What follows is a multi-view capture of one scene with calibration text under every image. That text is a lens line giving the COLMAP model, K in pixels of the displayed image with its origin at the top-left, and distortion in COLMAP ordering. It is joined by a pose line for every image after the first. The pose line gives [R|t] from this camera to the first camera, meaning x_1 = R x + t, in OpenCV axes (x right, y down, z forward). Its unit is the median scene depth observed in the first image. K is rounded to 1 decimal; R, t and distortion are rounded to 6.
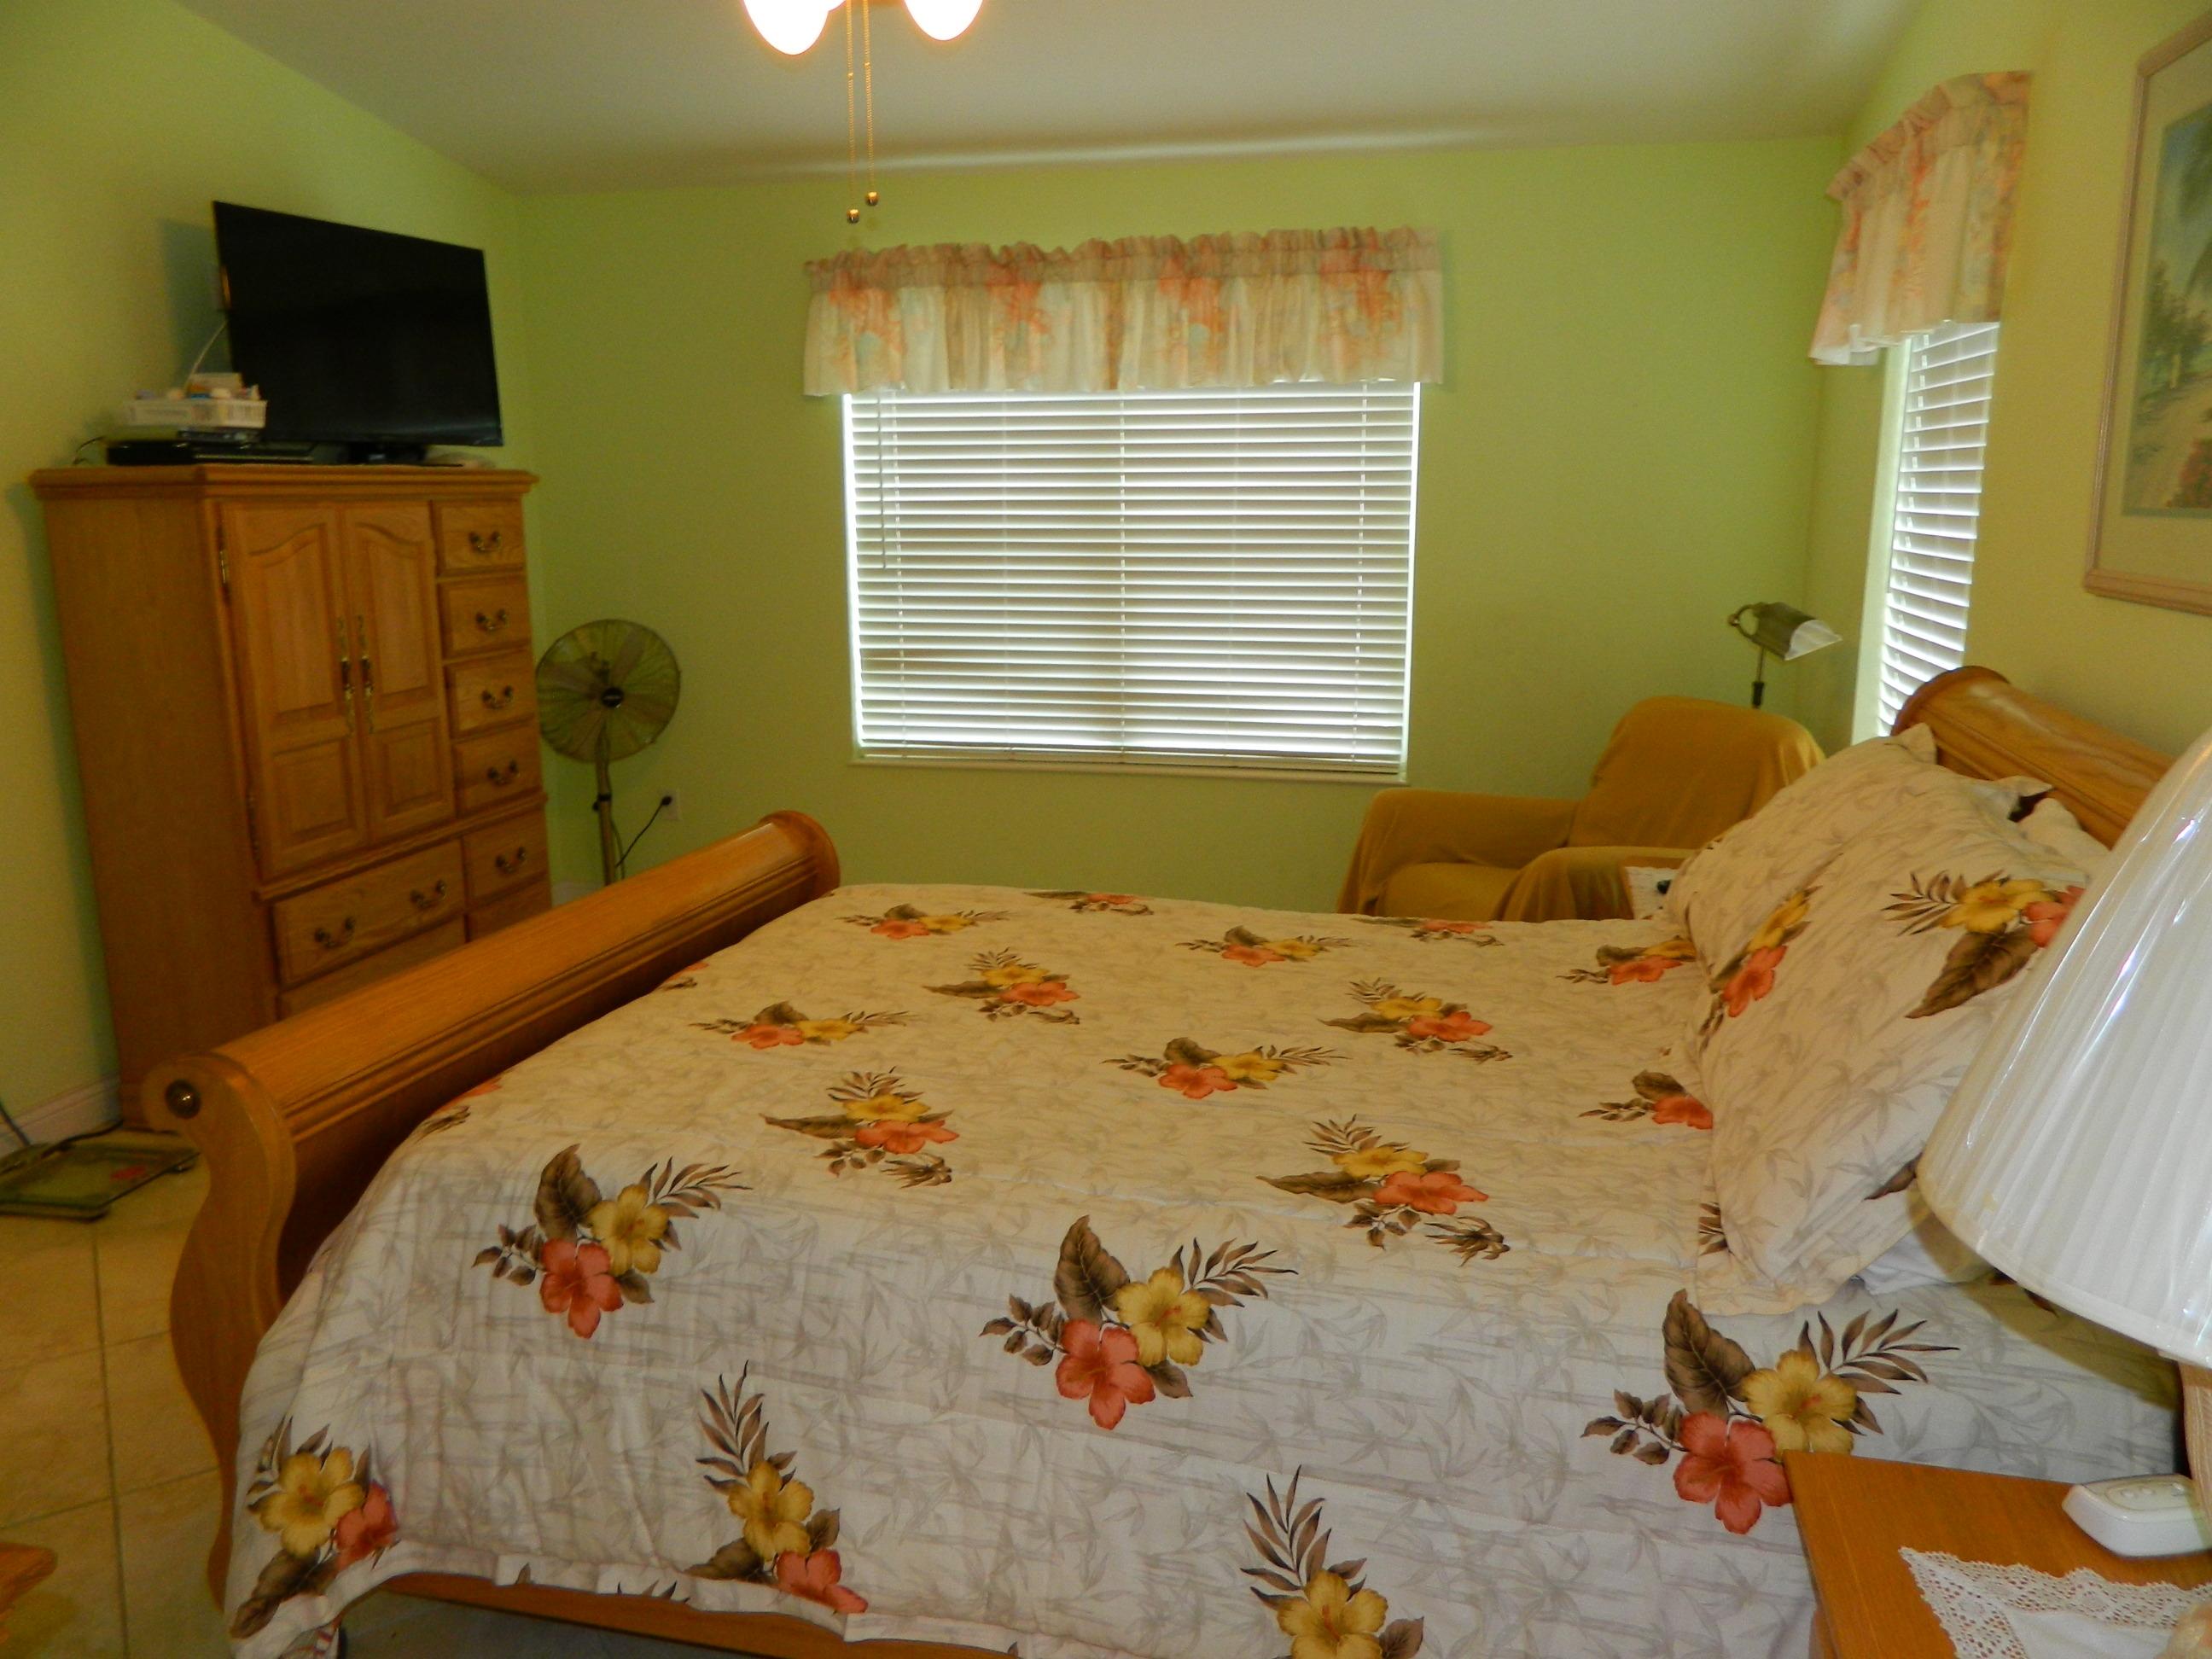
lens RADIAL K [[1515.9, 0, 1110.9], [0, 1515.9, 785.7], [0, 0, 1]] dist [-0.082672, -0.001373]
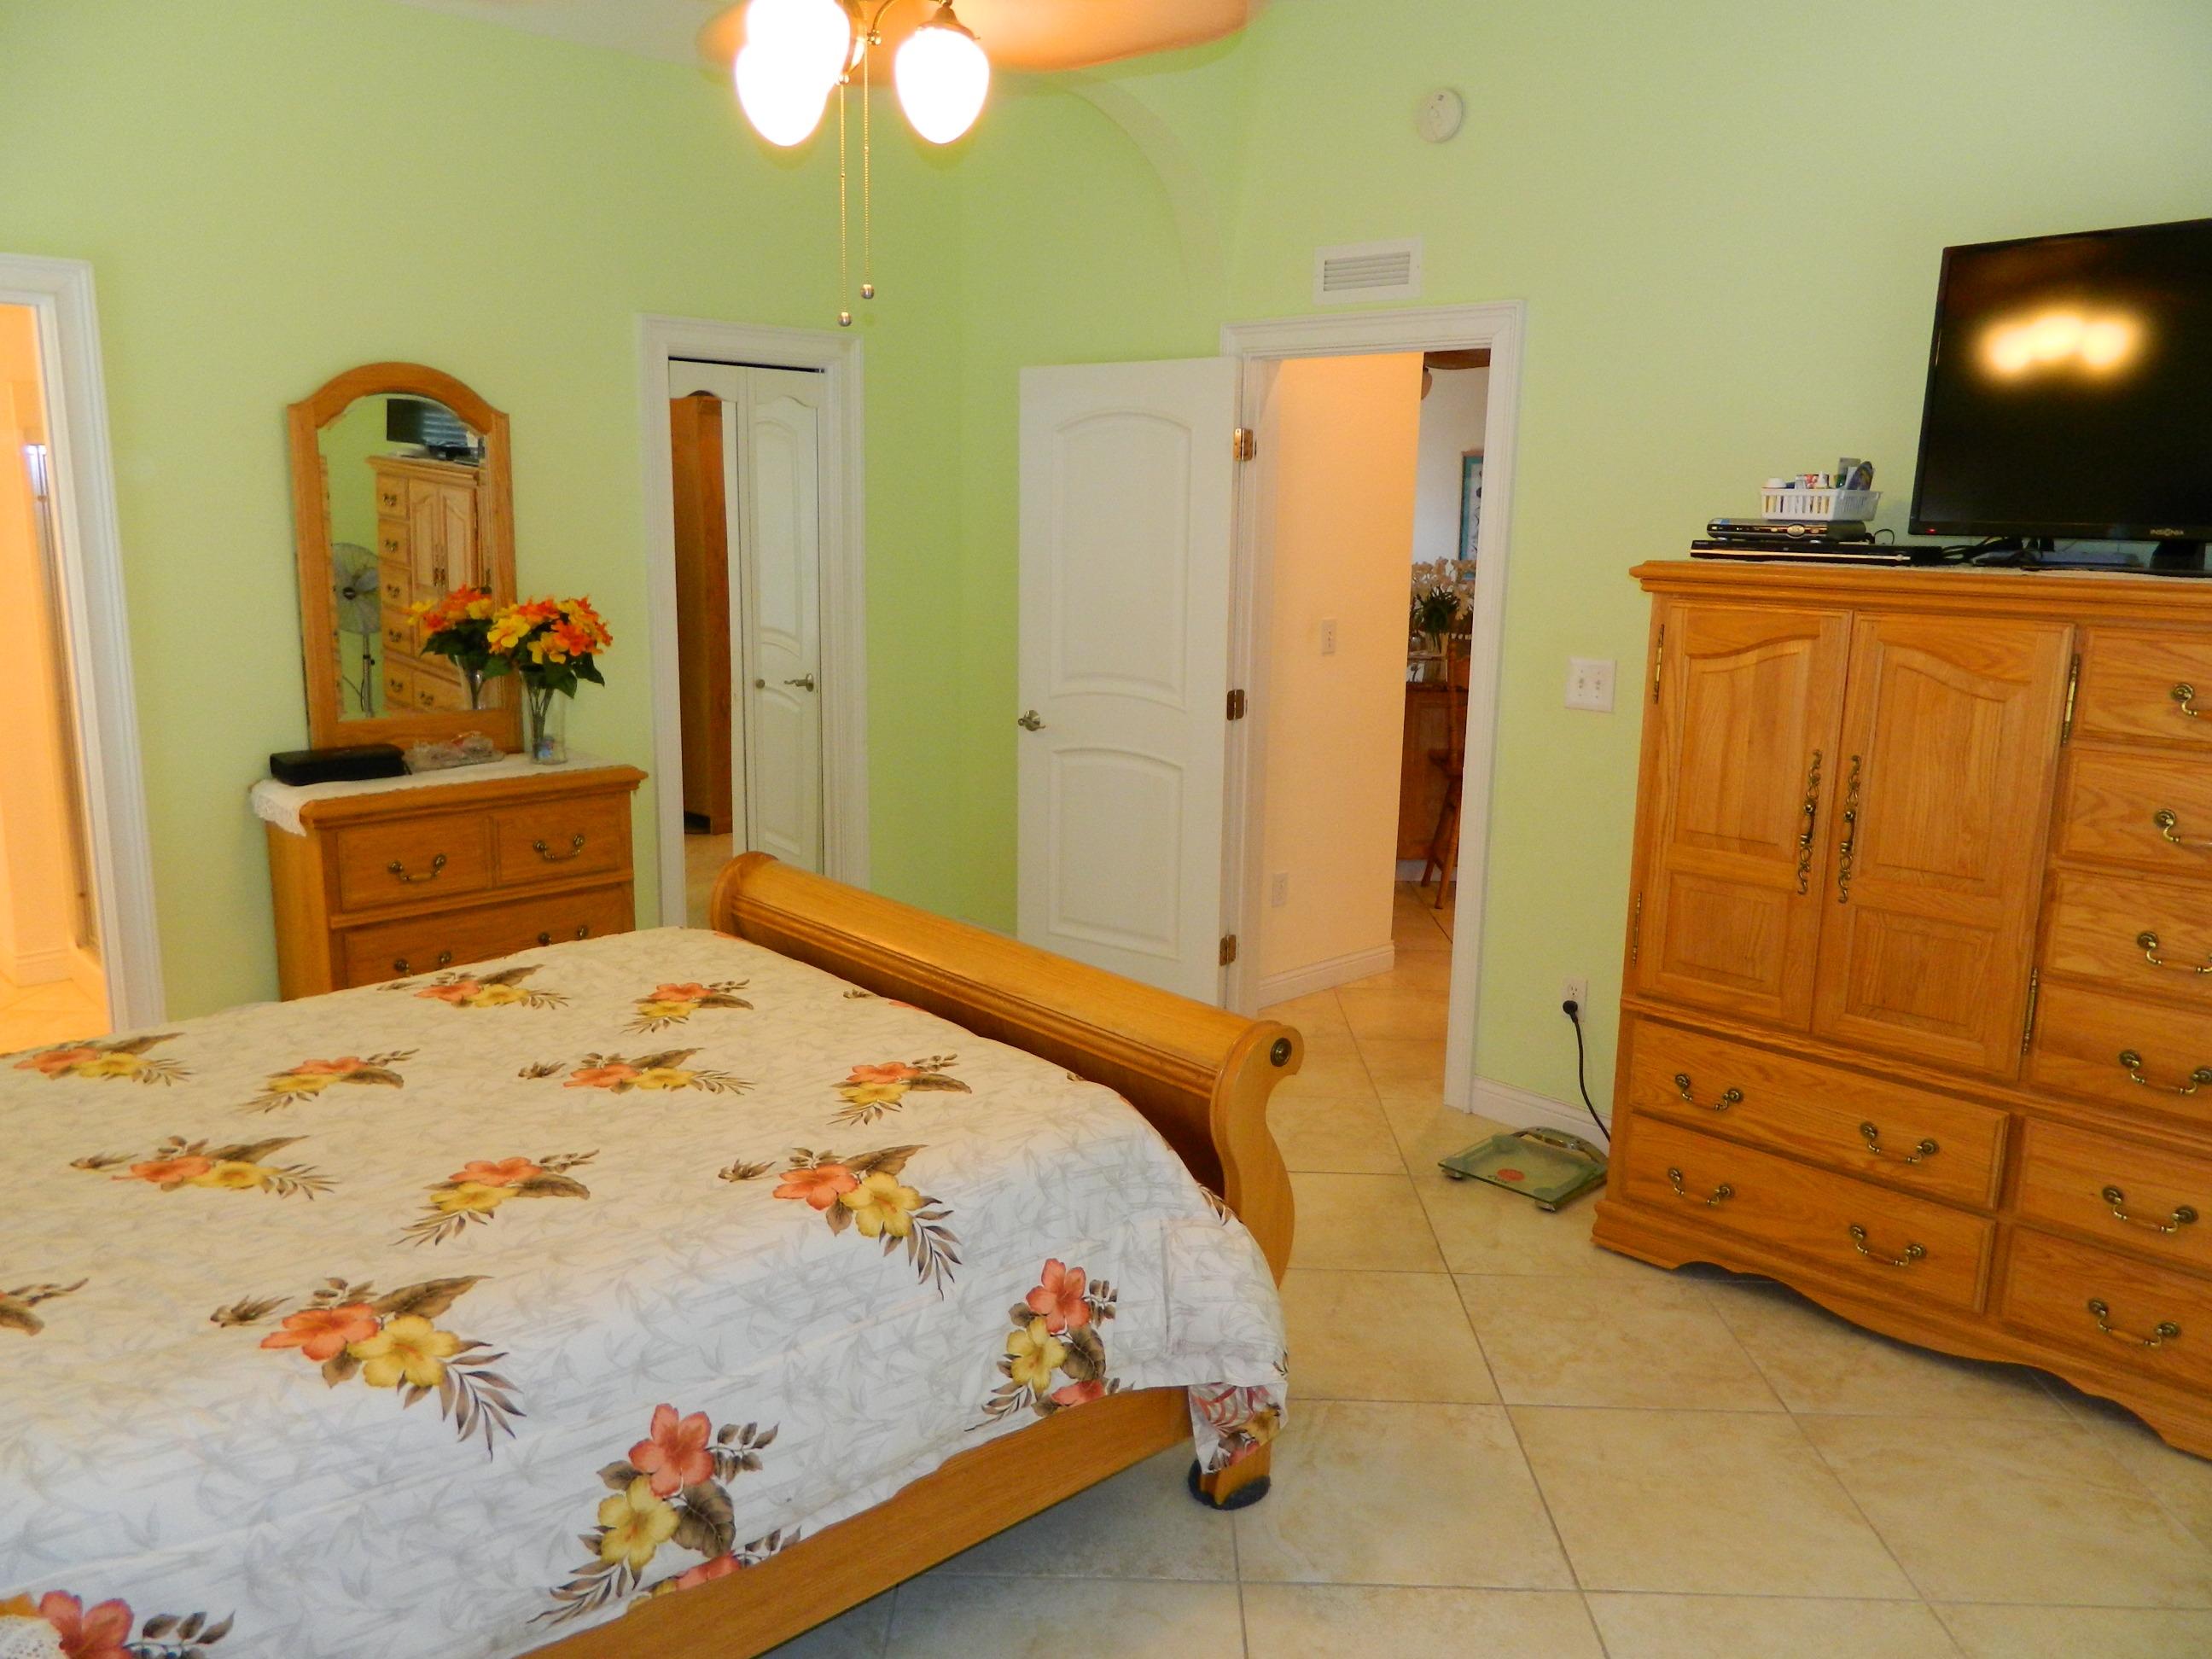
lens RADIAL K [[1624.9, 0, 1159.1], [0, 1624.9, 830.9], [0, 0, 1]] dist [0.000564, -0.001514]
pose [[-0.499857, 0.161919, -0.850838, 0.361381], [-0.191904, 0.937247, 0.291104, -0.221013], [0.844580, 0.308789, -0.437416, 0.925627]]
